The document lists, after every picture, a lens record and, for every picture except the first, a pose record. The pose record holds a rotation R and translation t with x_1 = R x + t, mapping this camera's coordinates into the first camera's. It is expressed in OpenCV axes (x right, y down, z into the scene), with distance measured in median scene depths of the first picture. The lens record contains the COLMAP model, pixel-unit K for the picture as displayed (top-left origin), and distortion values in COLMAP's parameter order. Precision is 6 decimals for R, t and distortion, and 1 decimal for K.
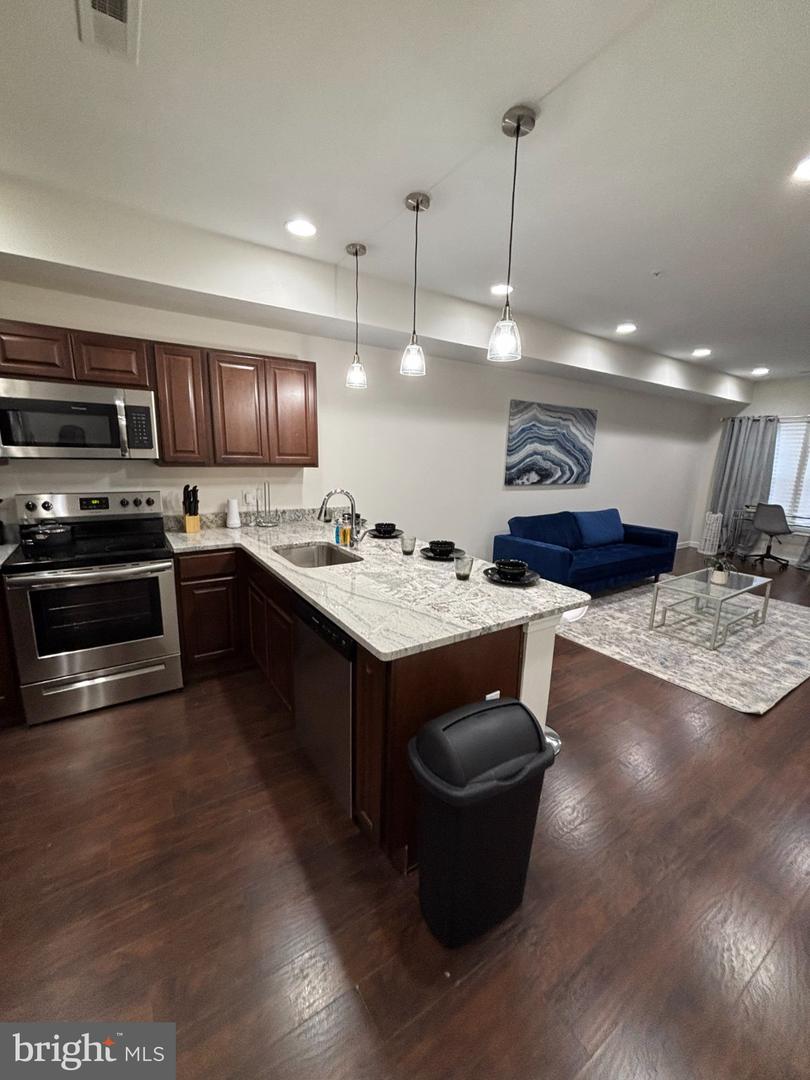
lens RADIAL K [[436.0, 0, 406.5], [0, 436.0, 538.7], [0, 0, 1]] dist [0.001879, -0.000931]
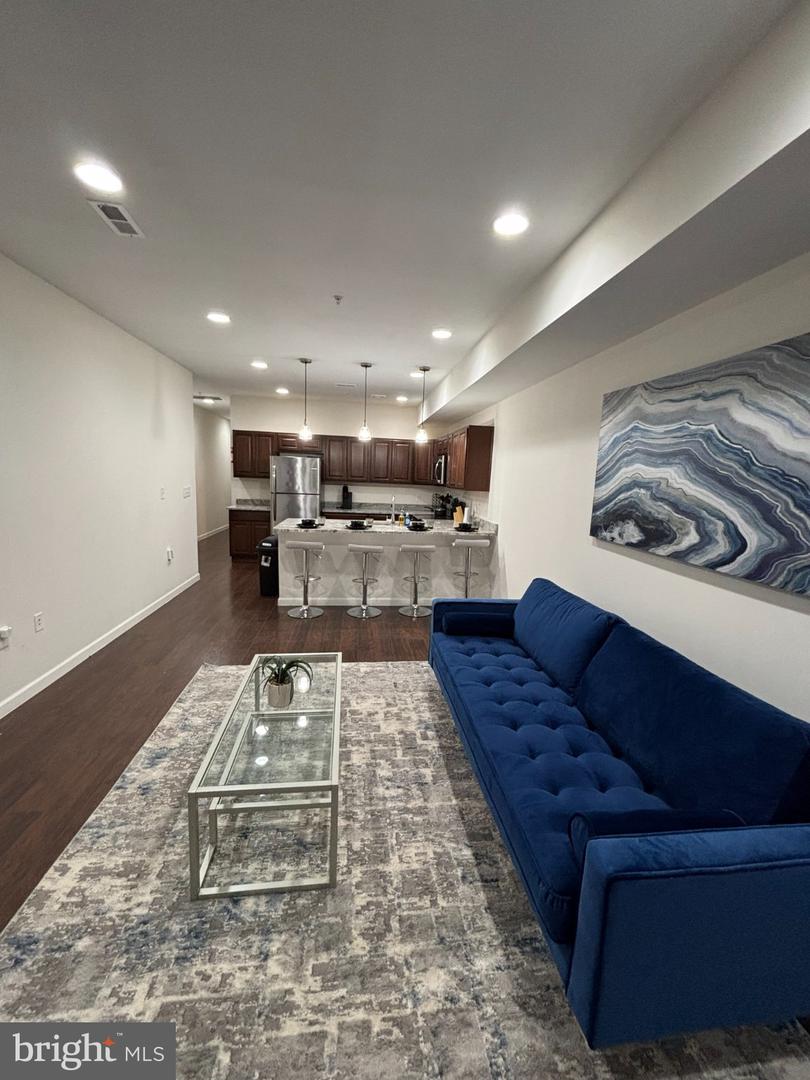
lens RADIAL K [[436.0, 0, 409.7], [0, 436.0, 539.2], [0, 0, 1]] dist [0.001879, -0.000931]
pose [[-0.440991, 0.088393, -0.893148, 1.349988], [-0.225558, 0.952285, 0.205614, -0.287172], [0.868706, 0.292130, -0.400011, 1.578667]]
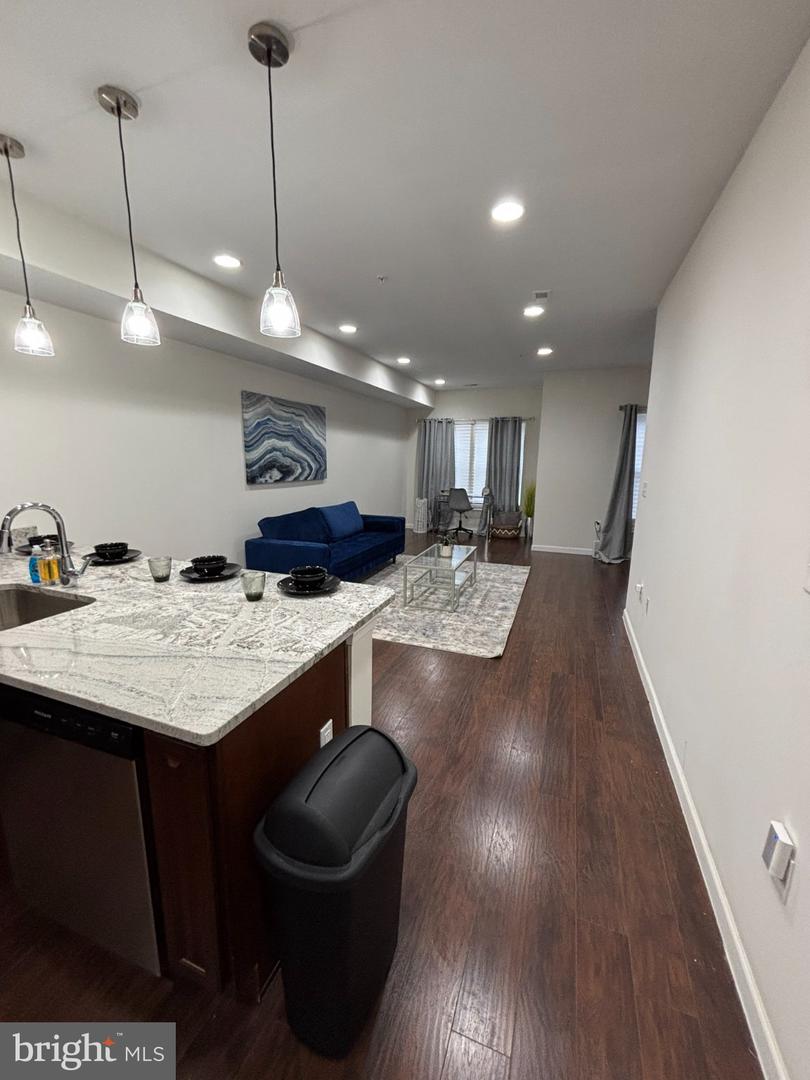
lens RADIAL K [[436.0, 0, 407.7], [0, 436.0, 539.2], [0, 0, 1]] dist [0.001879, -0.000931]
pose [[0.809800, -0.128445, 0.572473, -0.060680], [0.125050, 0.991107, 0.045481, -0.014038], [-0.573224, 0.034757, 0.818661, 0.098182]]
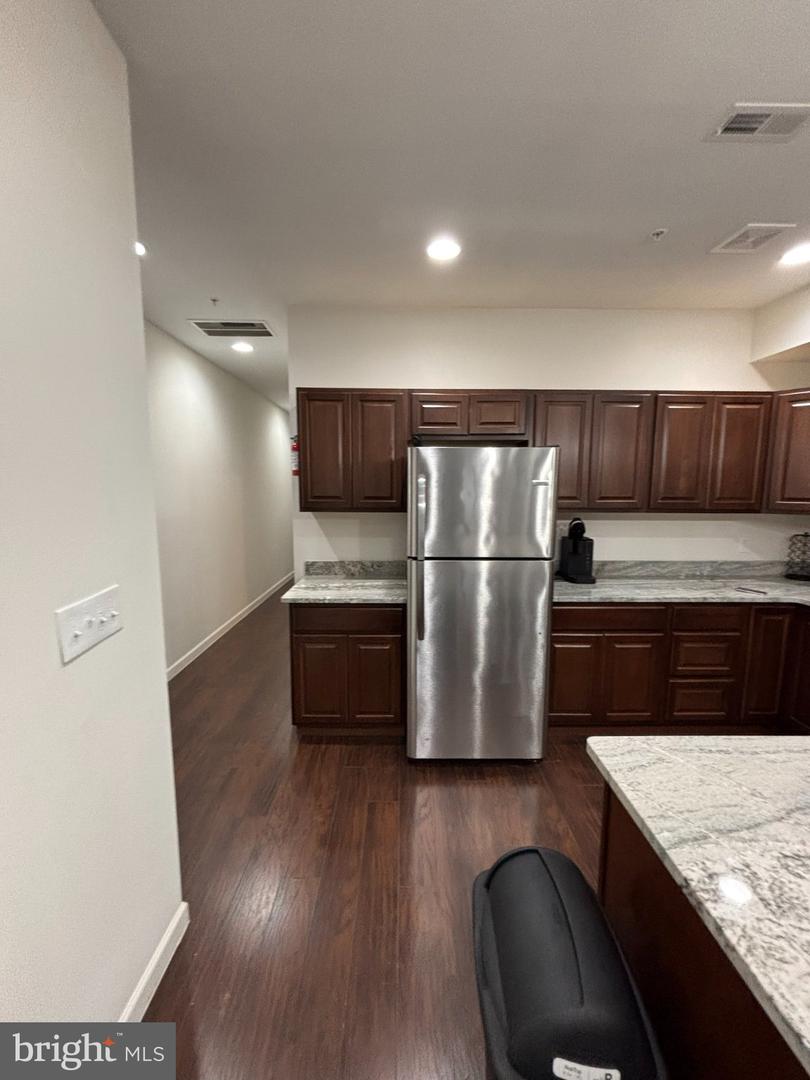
lens RADIAL K [[436.0, 0, 406.8], [0, 436.0, 539.4], [0, 0, 1]] dist [0.001879, -0.000931]
pose [[-0.538559, 0.079525, -0.838827, 0.324899], [-0.180250, 0.961616, 0.206894, -0.087345], [0.823082, 0.262622, -0.503552, 0.416696]]
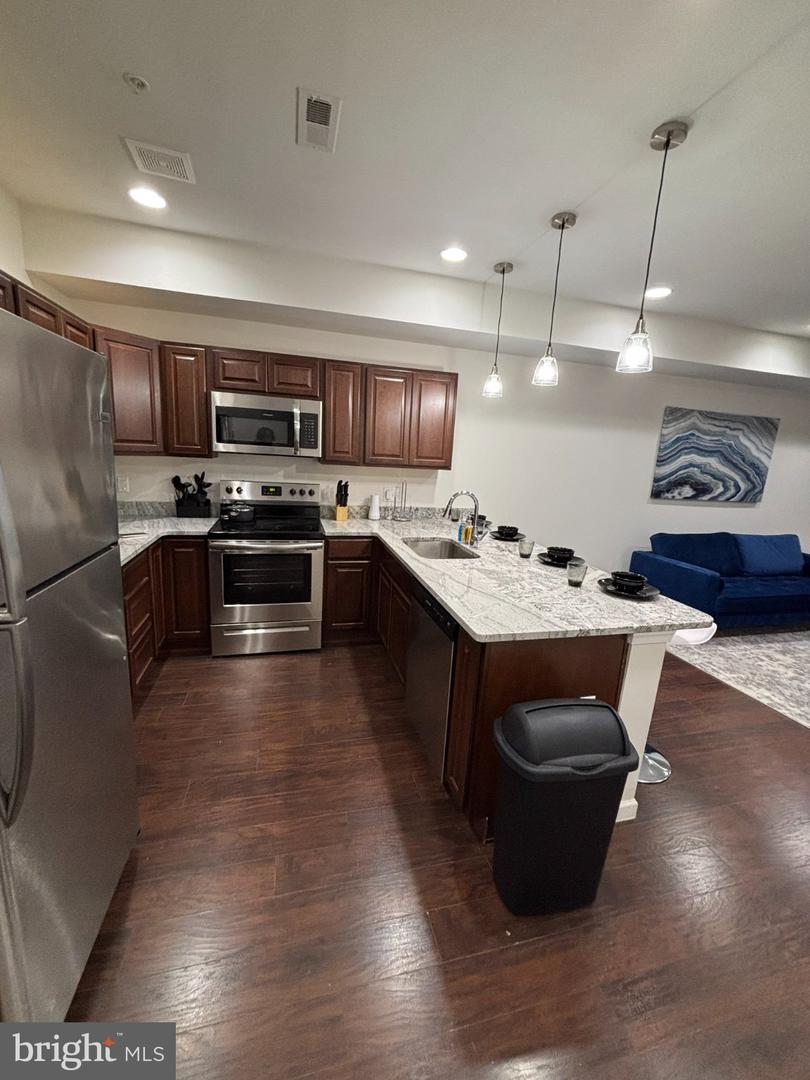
lens RADIAL K [[436.0, 0, 409.0], [0, 436.0, 539.2], [0, 0, 1]] dist [0.001879, -0.000931]
pose [[0.950071, 0.092631, -0.297966, 0.036014], [-0.094808, 0.995470, 0.007170, 0.009229], [0.297281, 0.021438, 0.954549, -0.058005]]
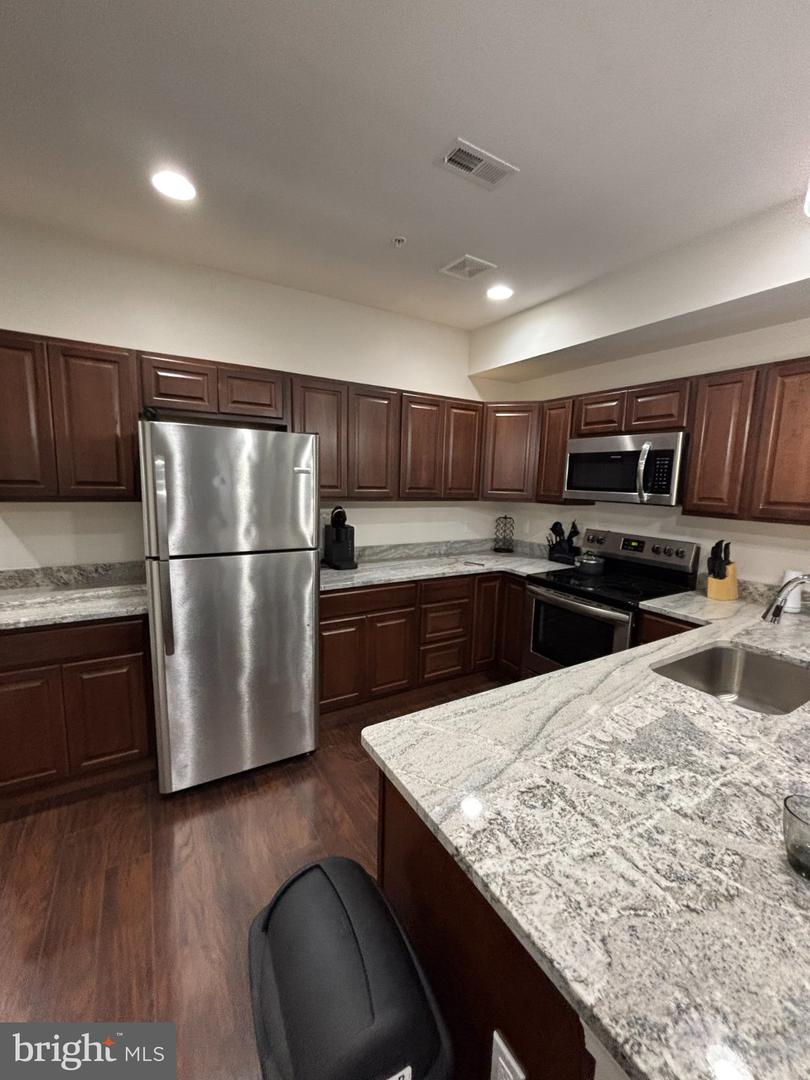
lens RADIAL K [[436.0, 0, 406.9], [0, 436.0, 539.7], [0, 0, 1]] dist [0.001879, -0.000931]
pose [[-0.035197, 0.118583, -0.992320, 0.291667], [-0.225771, 0.966323, 0.123484, -0.085149], [0.973544, 0.228383, -0.007239, 0.404731]]
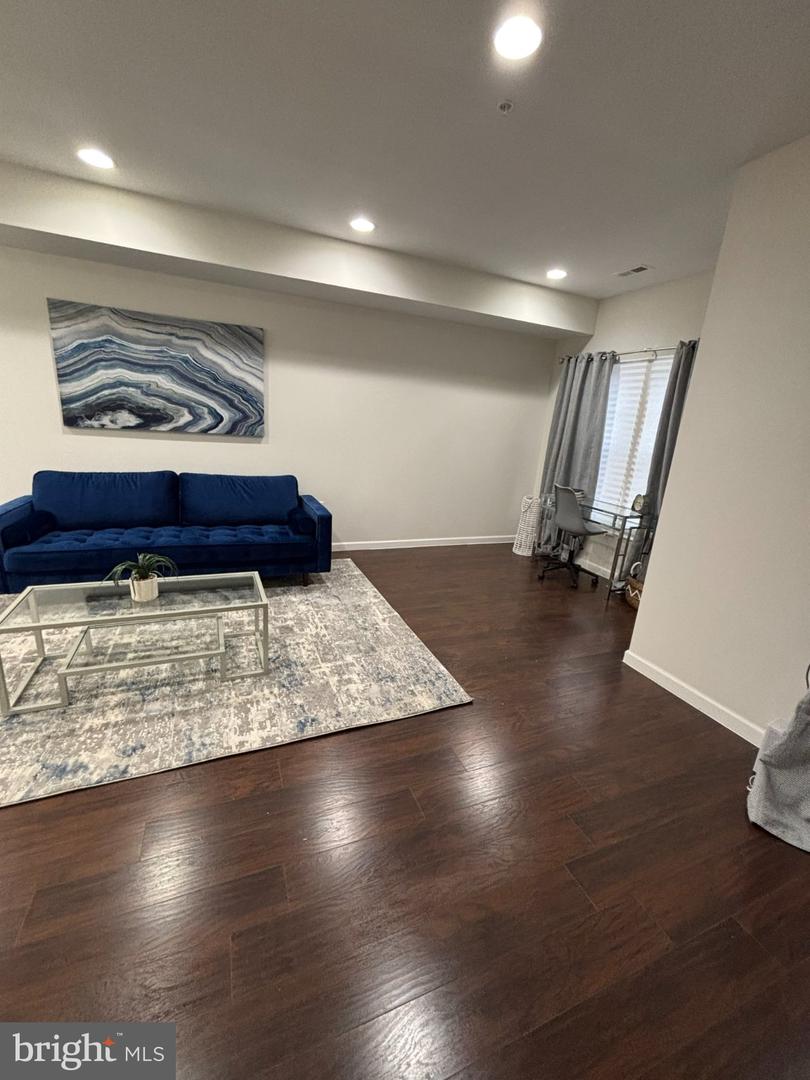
lens RADIAL K [[436.0, 0, 400.6], [0, 436.0, 535.1], [0, 0, 1]] dist [0.001879, -0.000931]
pose [[0.980319, 0.088940, -0.176249, 1.394122], [-0.078852, 0.994865, 0.063450, -0.054737], [0.180988, -0.048304, 0.982298, 0.608778]]
